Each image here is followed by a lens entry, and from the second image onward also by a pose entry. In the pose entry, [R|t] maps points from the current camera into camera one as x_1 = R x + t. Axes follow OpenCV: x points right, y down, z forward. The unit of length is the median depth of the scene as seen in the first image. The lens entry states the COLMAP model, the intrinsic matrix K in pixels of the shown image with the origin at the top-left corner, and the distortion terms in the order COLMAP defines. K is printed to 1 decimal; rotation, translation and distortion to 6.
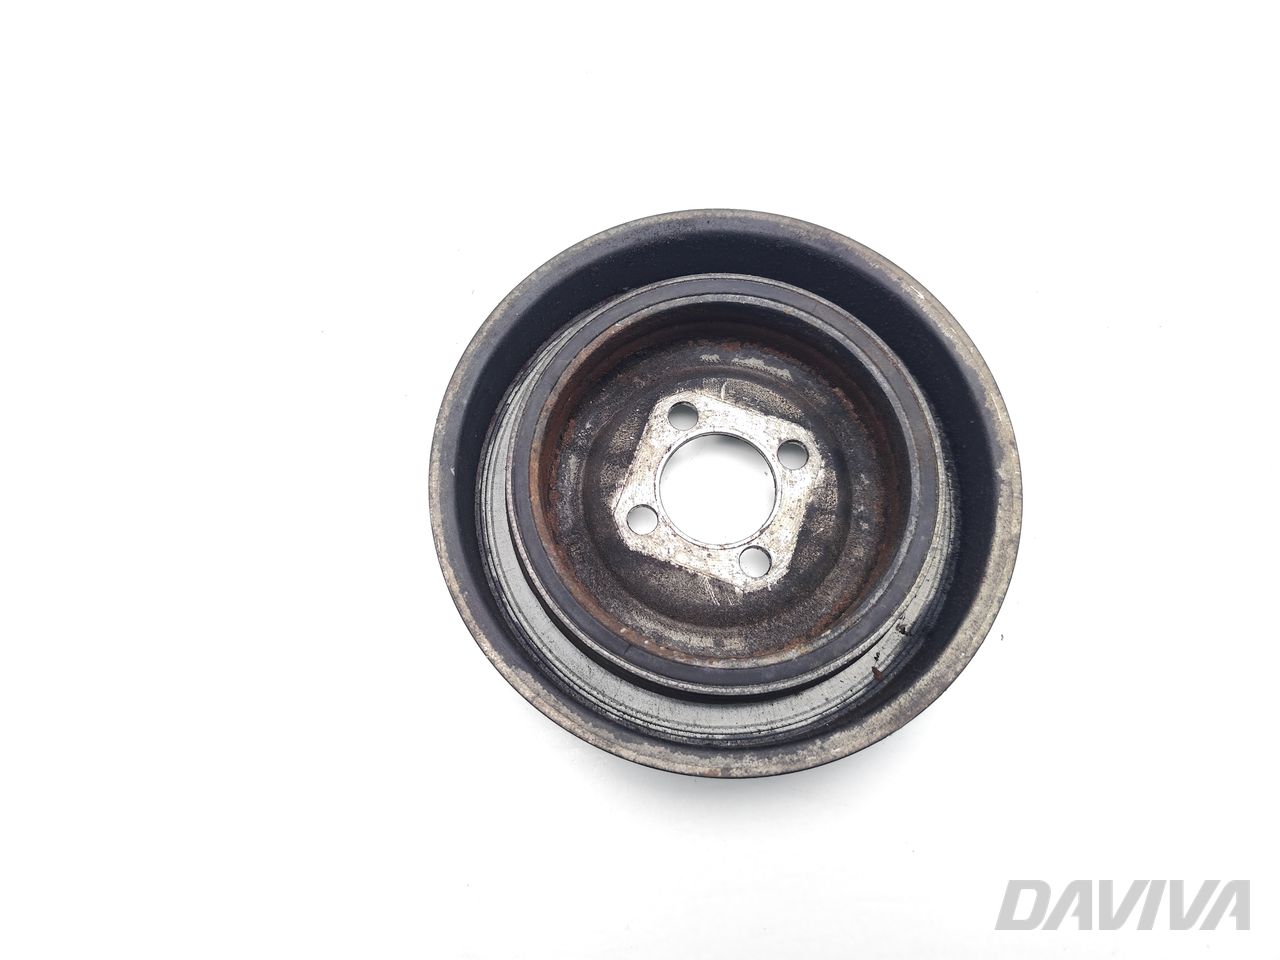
lens RADIAL K [[838.1, 0, 640.0], [0, 838.1, 480.0], [0, 0, 1]] dist [0.005356, 0.000390]
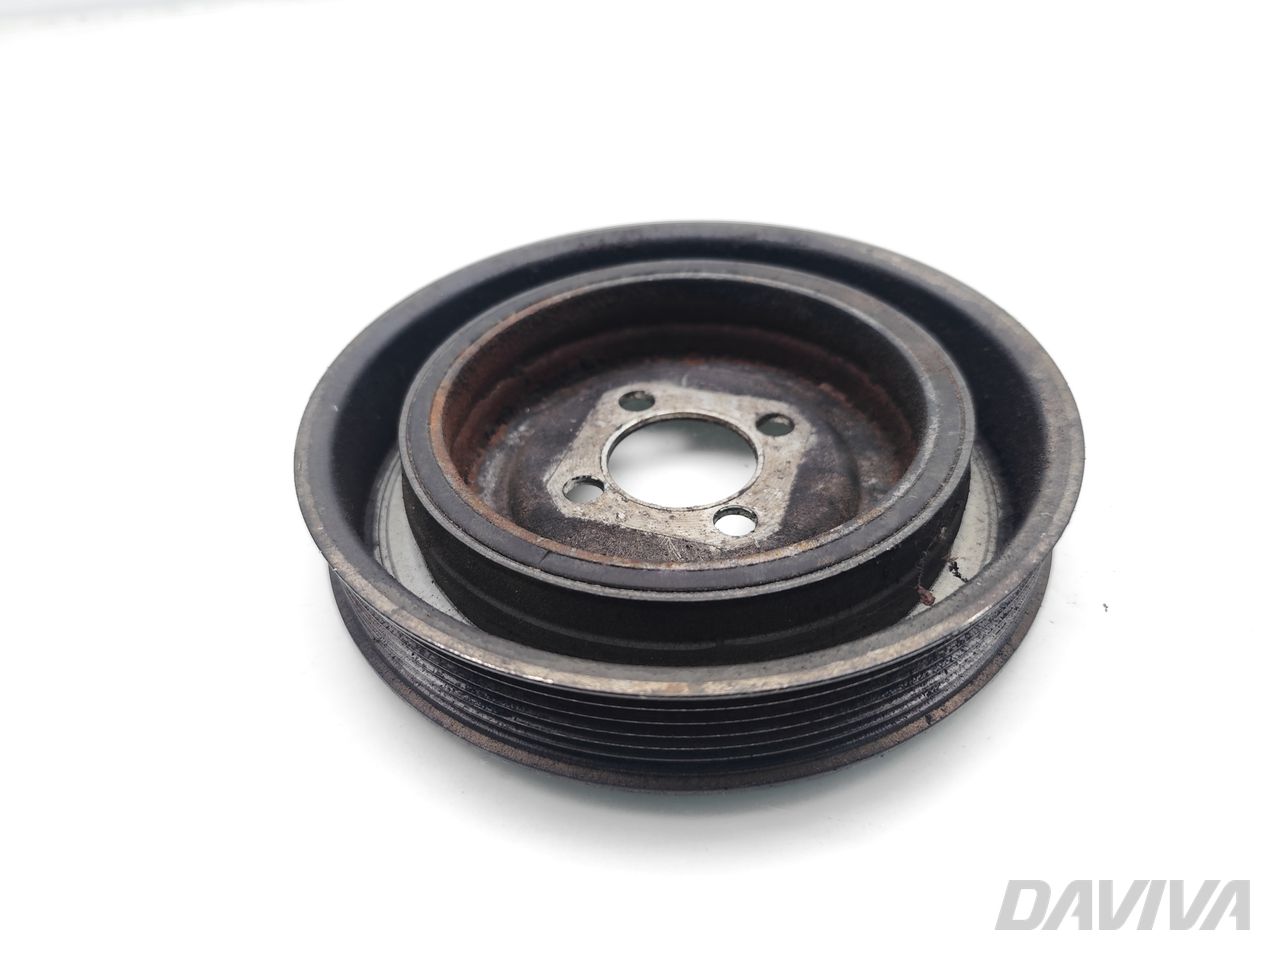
lens RADIAL K [[875.6, 0, 640.0], [0, 875.6, 480.0], [0, 0, 1]] dist [-0.011099, -0.002624]
pose [[0.999031, -0.043340, -0.007713, 0.061026], [0.033357, 0.859637, -0.509815, 0.447435], [0.028726, 0.509063, 0.860250, 0.320245]]
